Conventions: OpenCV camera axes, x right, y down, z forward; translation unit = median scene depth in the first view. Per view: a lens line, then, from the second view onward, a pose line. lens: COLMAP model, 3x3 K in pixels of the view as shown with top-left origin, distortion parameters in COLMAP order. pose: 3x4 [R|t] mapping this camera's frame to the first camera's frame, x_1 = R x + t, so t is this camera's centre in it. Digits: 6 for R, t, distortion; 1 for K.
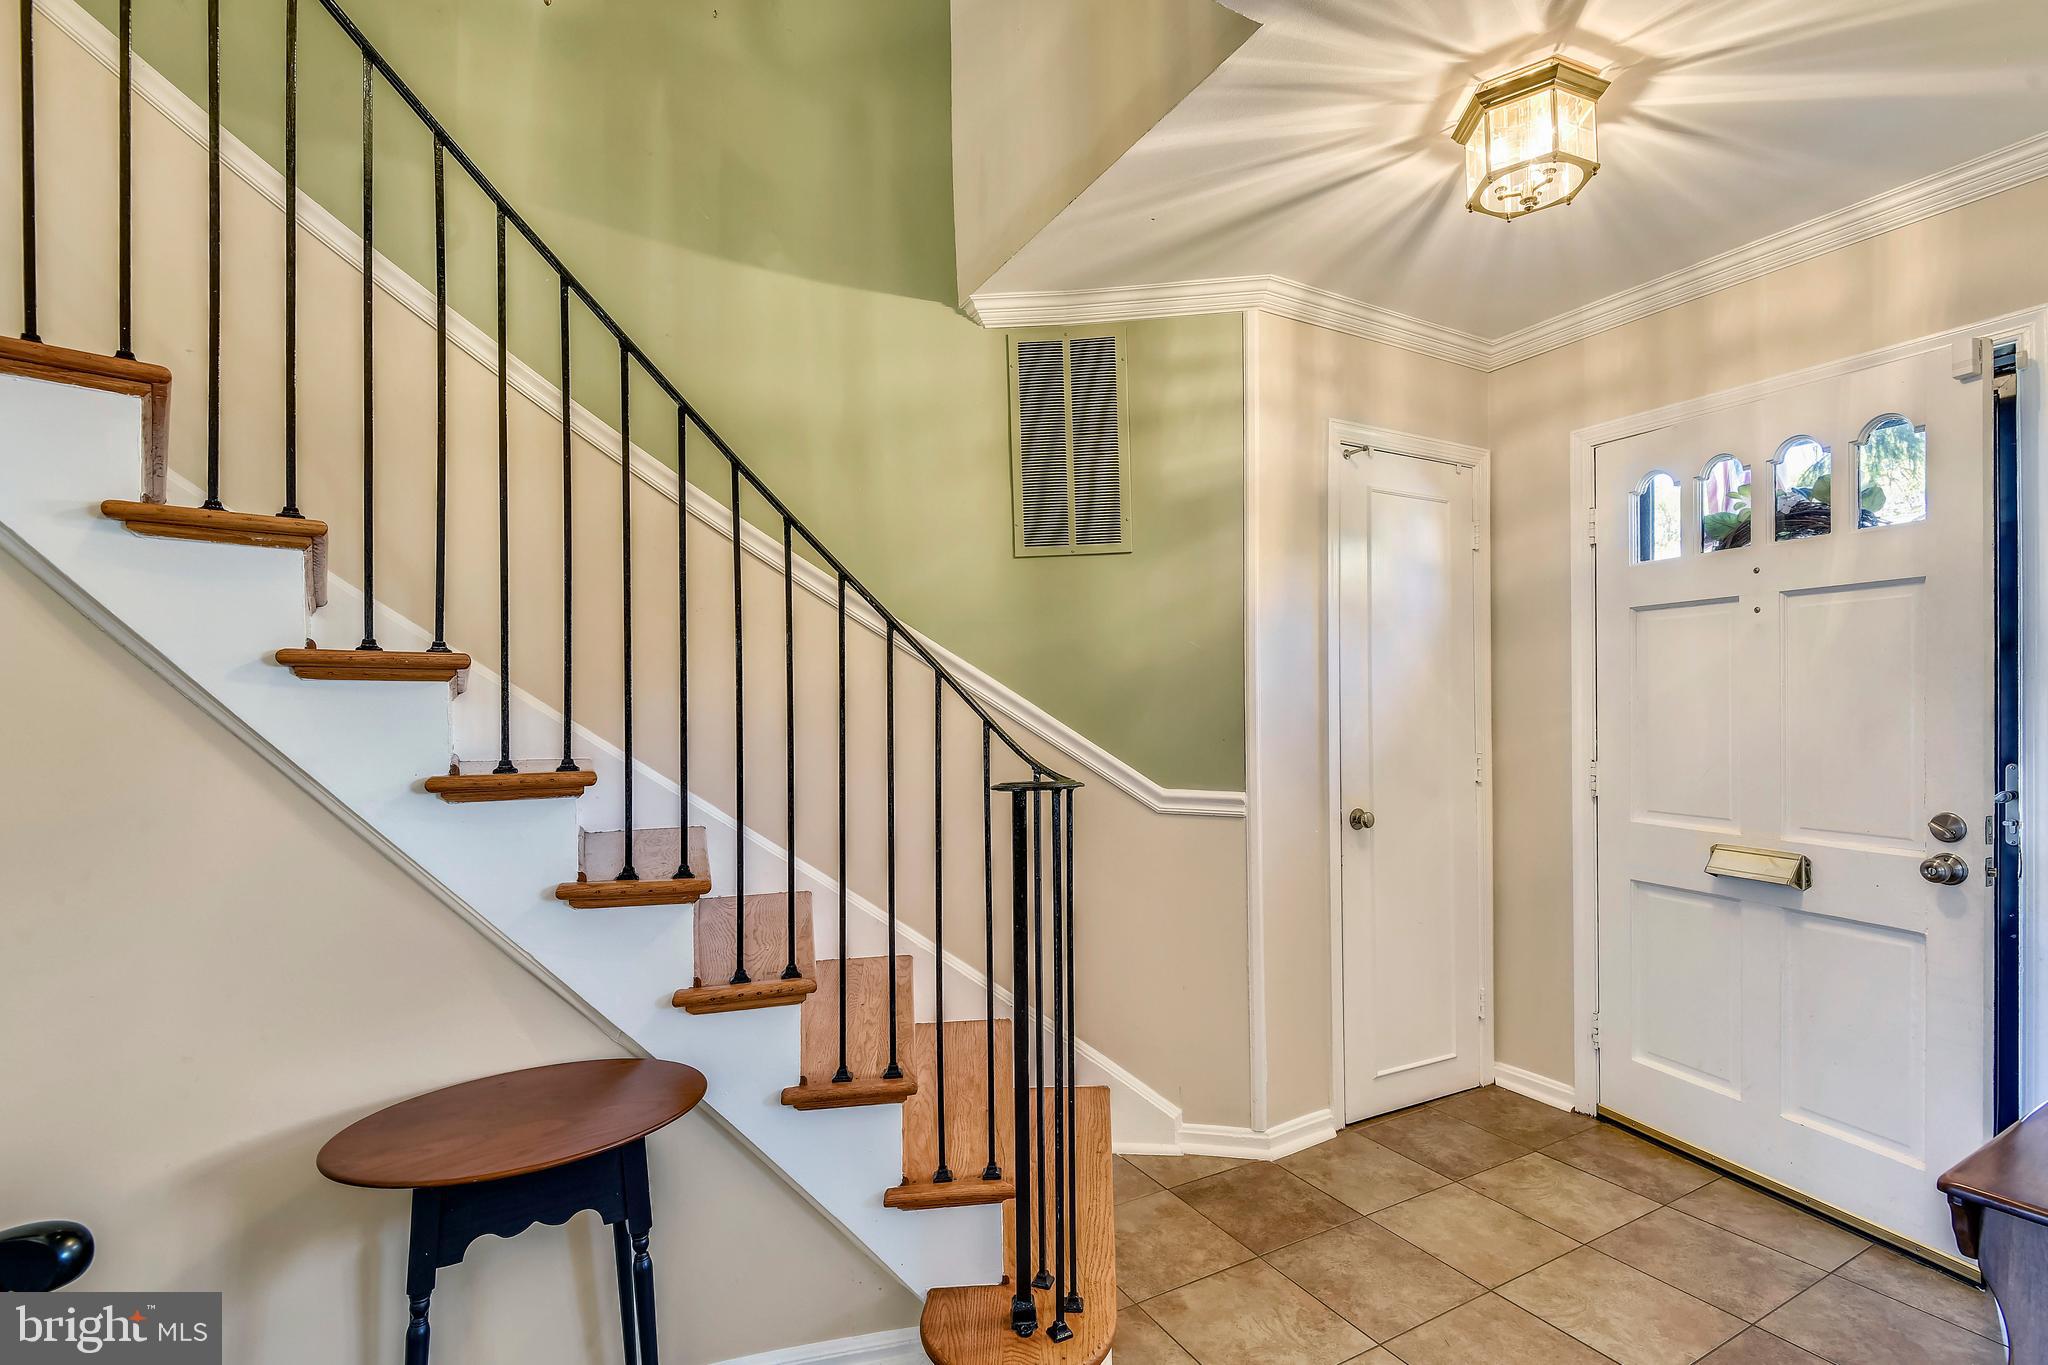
lens RADIAL K [[952.5, 0, 1027.9], [0, 952.5, 704.2], [0, 0, 1]] dist [-0.000992, -0.000442]
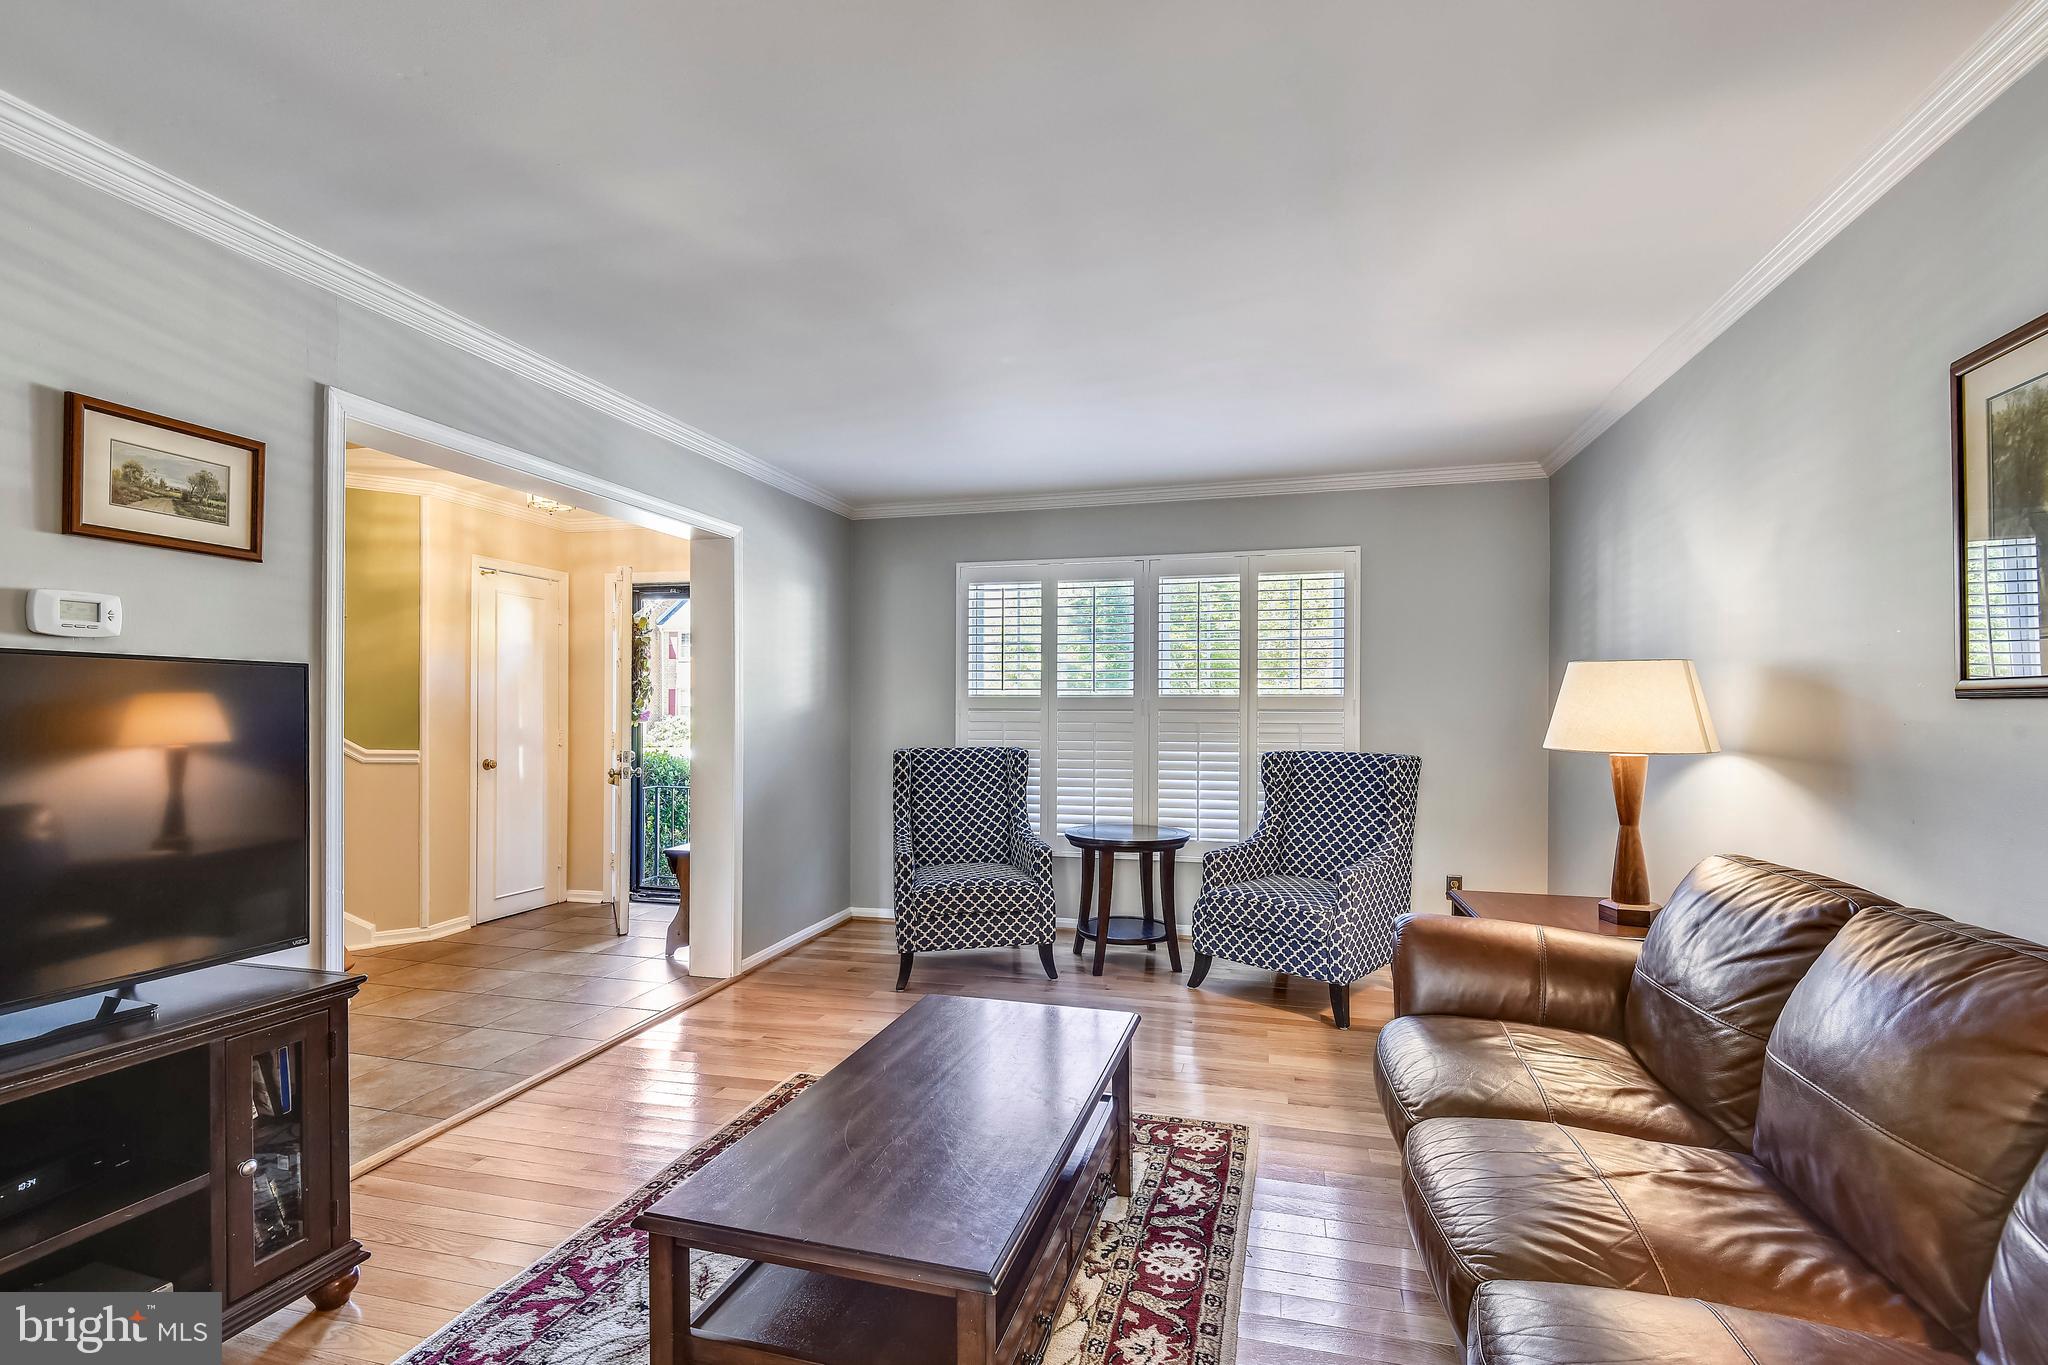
lens RADIAL K [[952.5, 0, 1027.9], [0, 952.5, 704.2], [0, 0, 1]] dist [-0.000992, -0.000442]
pose [[0.708231, 0.011693, 0.705883, -0.244539], [-0.011216, 0.999923, -0.005310, -0.001478], [-0.705891, -0.004157, 0.708308, -1.163751]]
